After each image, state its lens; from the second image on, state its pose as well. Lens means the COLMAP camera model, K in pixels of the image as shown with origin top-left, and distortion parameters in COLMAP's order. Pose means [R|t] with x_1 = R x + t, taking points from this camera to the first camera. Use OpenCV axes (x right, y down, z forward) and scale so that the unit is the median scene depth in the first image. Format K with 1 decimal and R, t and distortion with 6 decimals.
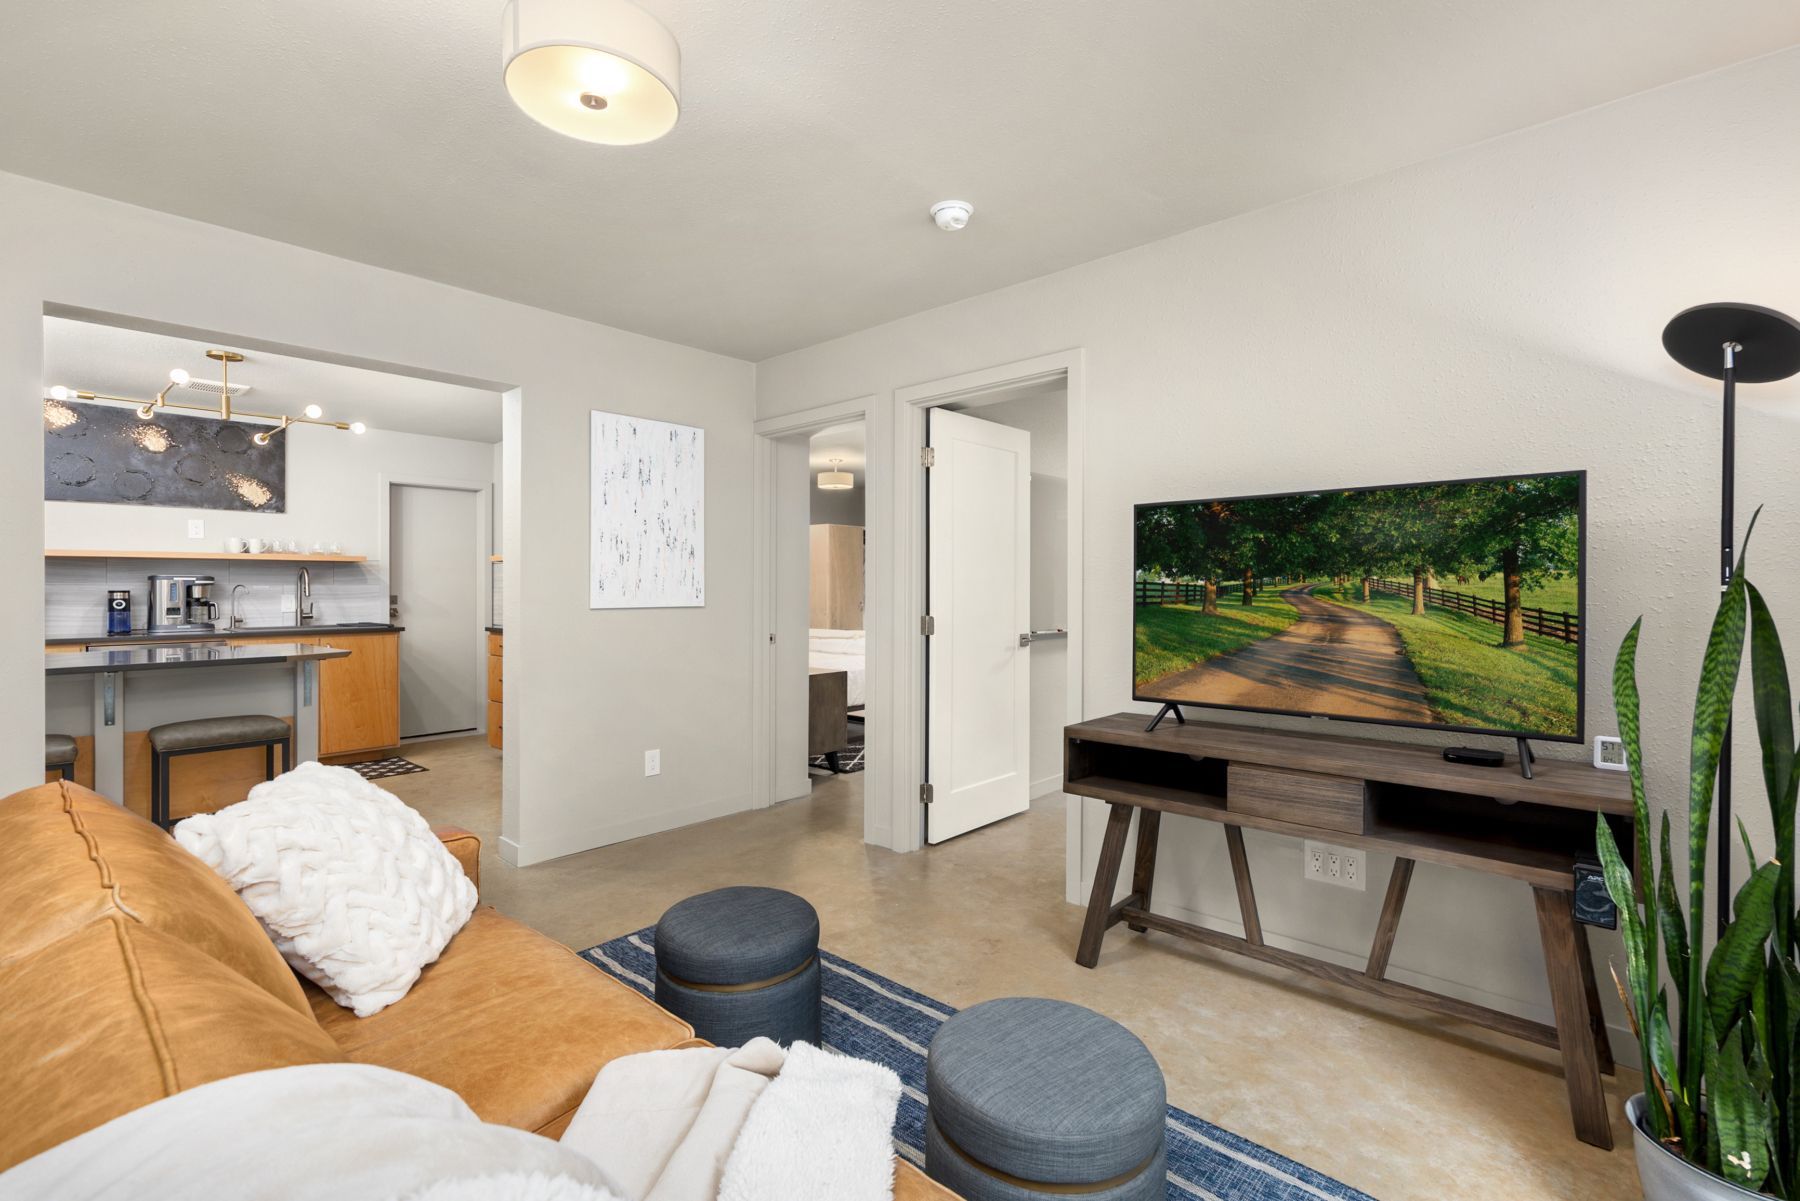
lens RADIAL K [[838.8, 0, 892.3], [0, 838.8, 593.2], [0, 0, 1]] dist [-0.020637, 0.000713]
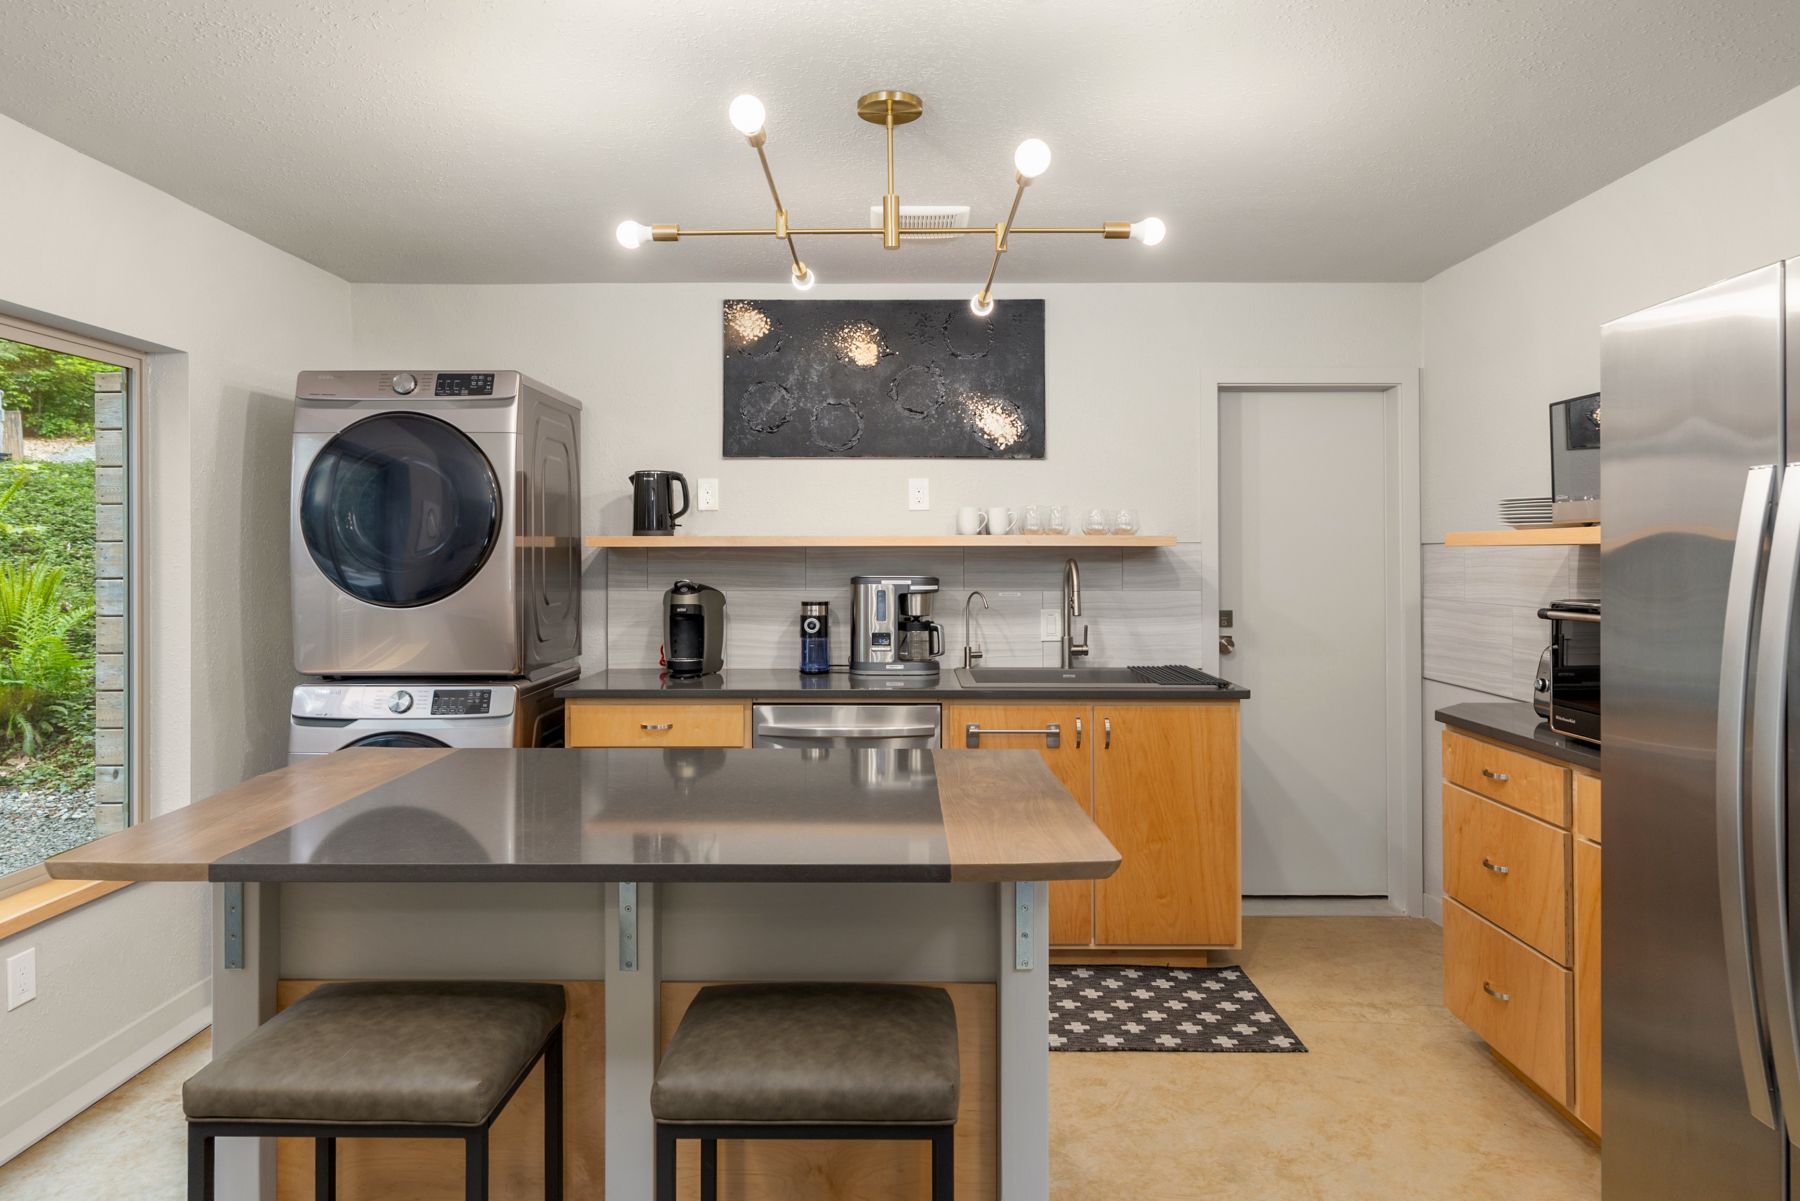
lens RADIAL K [[1134.3, 0, 929.1], [0, 1134.3, 551.5], [0, 0, 1]] dist [0.029829, -0.001042]
pose [[0.708833, -0.001125, -0.705375, -0.284663], [-0.000145, 0.999998, -0.001740, -0.037473], [0.705376, 0.001336, 0.708832, 0.456621]]
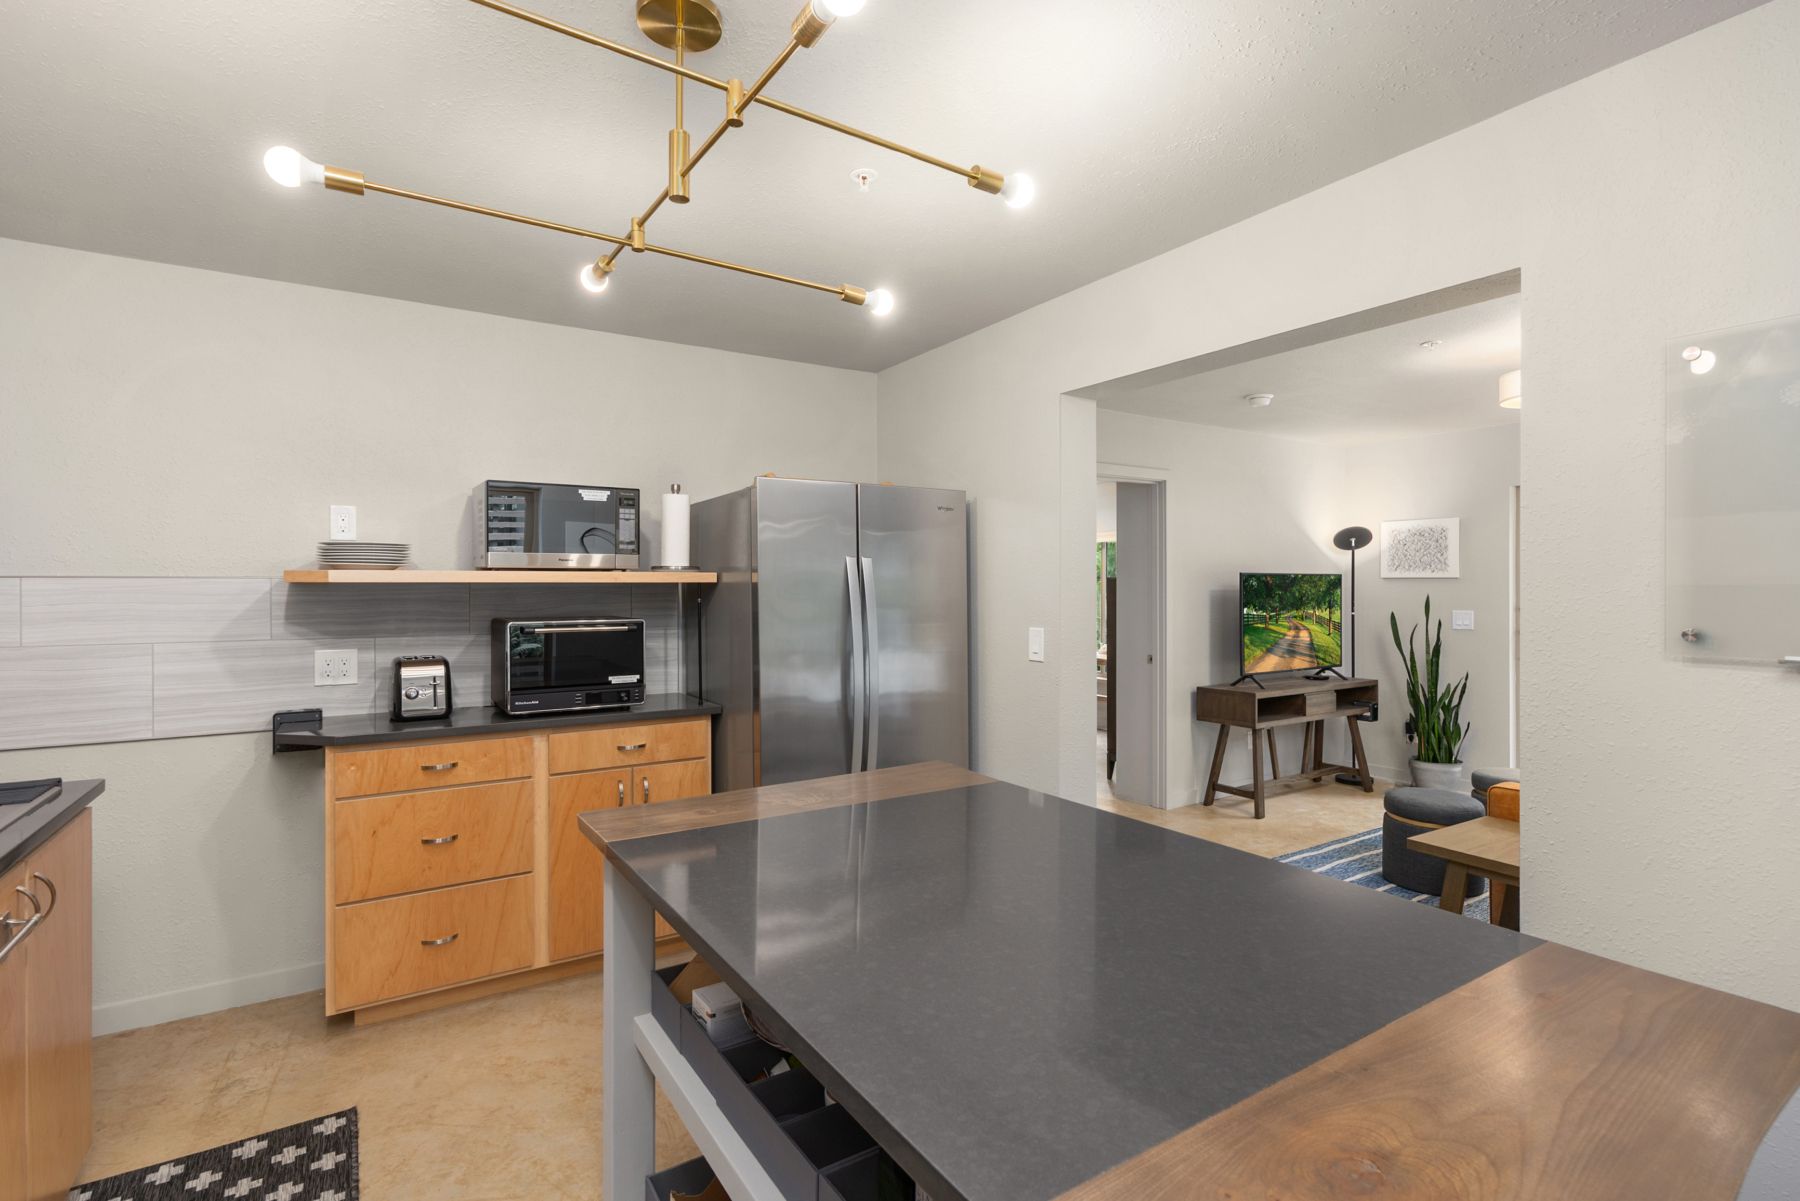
lens RADIAL K [[839.7, 0, 908.2], [0, 839.7, 582.0], [0, 0, 1]] dist [0.004432, 0.000527]
pose [[0.217644, 0.002307, 0.976026, -0.838466], [0.002937, 0.999991, -0.003019, -0.039255], [-0.976024, 0.003524, 0.217635, 0.631227]]
